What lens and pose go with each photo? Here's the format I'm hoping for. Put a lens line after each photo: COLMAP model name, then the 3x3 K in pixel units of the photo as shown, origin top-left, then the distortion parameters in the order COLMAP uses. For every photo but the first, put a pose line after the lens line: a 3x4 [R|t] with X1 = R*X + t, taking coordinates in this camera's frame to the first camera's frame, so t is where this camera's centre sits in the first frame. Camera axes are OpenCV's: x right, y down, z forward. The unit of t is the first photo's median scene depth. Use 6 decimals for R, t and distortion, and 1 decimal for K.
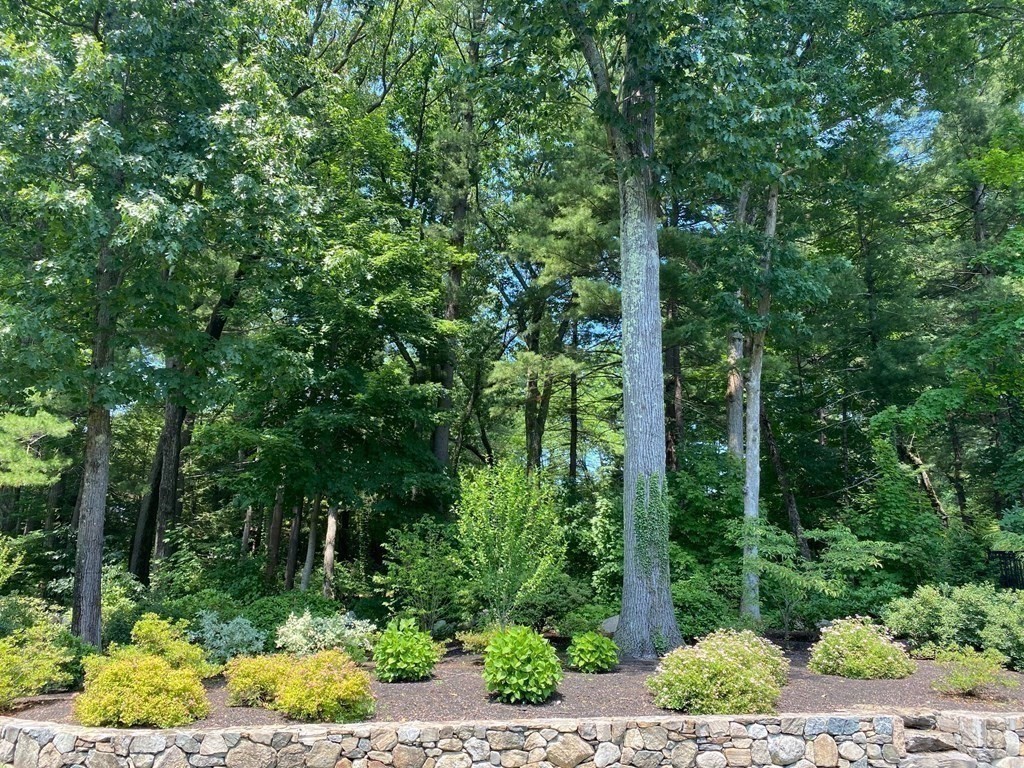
lens RADIAL K [[782.7, 0, 515.1], [0, 782.7, 382.9], [0, 0, 1]] dist [0.024745, -0.022911]
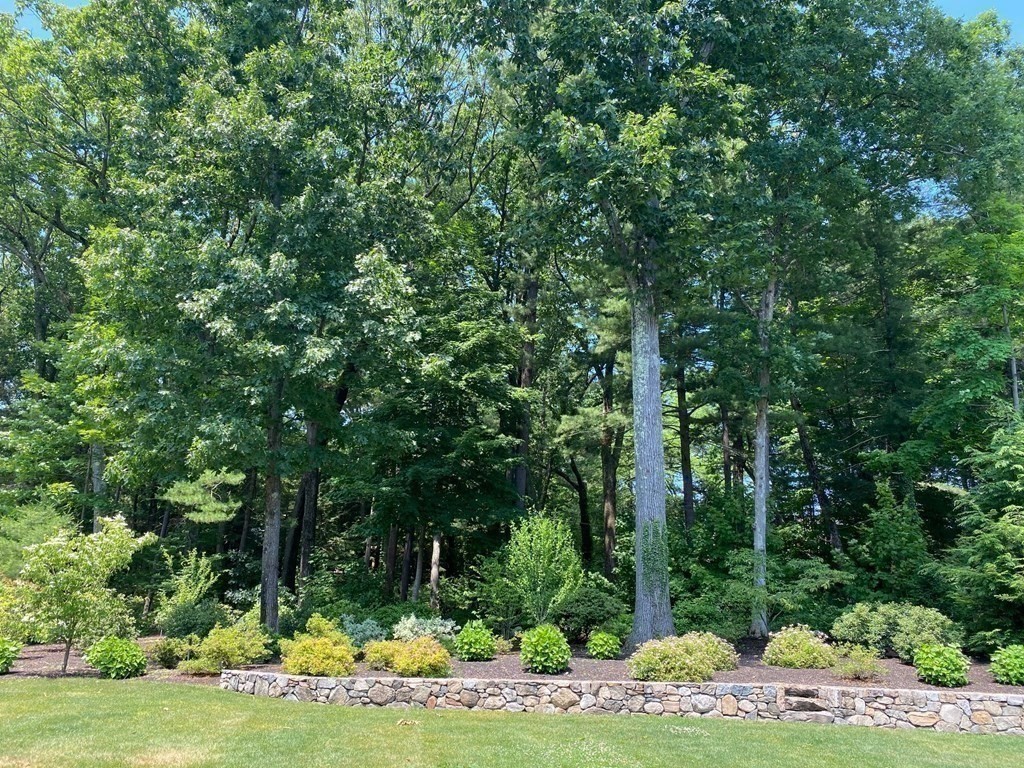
lens RADIAL K [[782.7, 0, 511.6], [0, 782.7, 384.9], [0, 0, 1]] dist [0.024745, -0.022911]
pose [[0.989901, -0.025838, -0.139387, 0.148963], [0.023526, 0.999557, -0.018212, -0.122408], [0.139796, 0.014749, 0.990070, -0.488449]]
